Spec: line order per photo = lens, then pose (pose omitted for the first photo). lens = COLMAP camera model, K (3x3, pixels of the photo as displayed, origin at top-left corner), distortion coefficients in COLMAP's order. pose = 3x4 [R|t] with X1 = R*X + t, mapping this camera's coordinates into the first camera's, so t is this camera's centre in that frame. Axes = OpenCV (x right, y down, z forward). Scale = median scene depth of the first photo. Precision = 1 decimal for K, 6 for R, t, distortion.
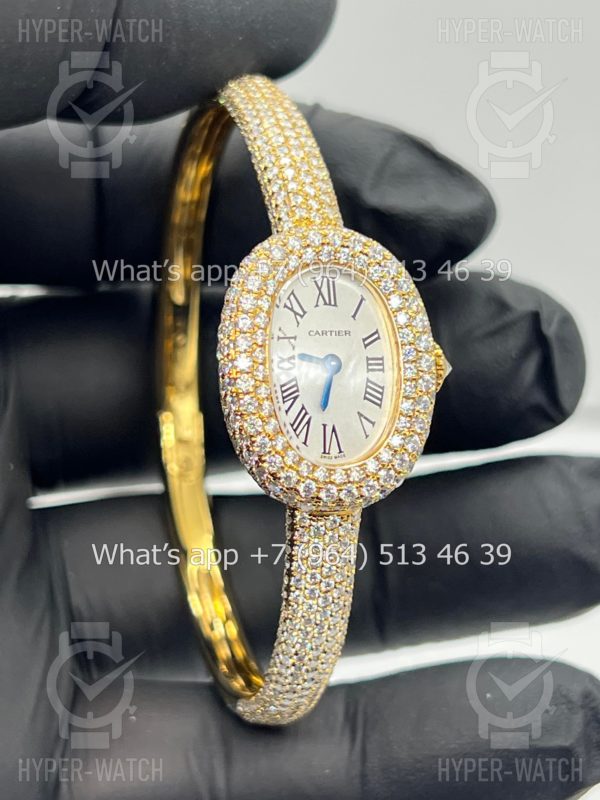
lens RADIAL K [[2025.3, 0, 296.2], [0, 2025.3, 402.1], [0, 0, 1]] dist [0.221259, 0.000000]
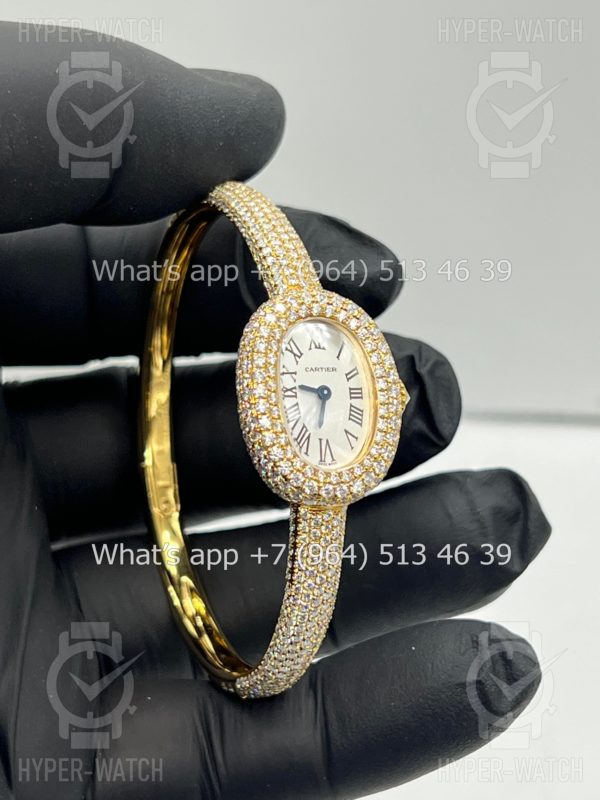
lens RADIAL K [[2025.3, 0, 301.6], [0, 2025.3, 395.0], [0, 0, 1]] dist [0.221259, 0.000000]
pose [[0.992555, -0.021433, 0.119892, -0.151423], [0.032151, 0.995585, -0.088183, 0.096007], [-0.117473, 0.091382, 0.988863, -0.280468]]
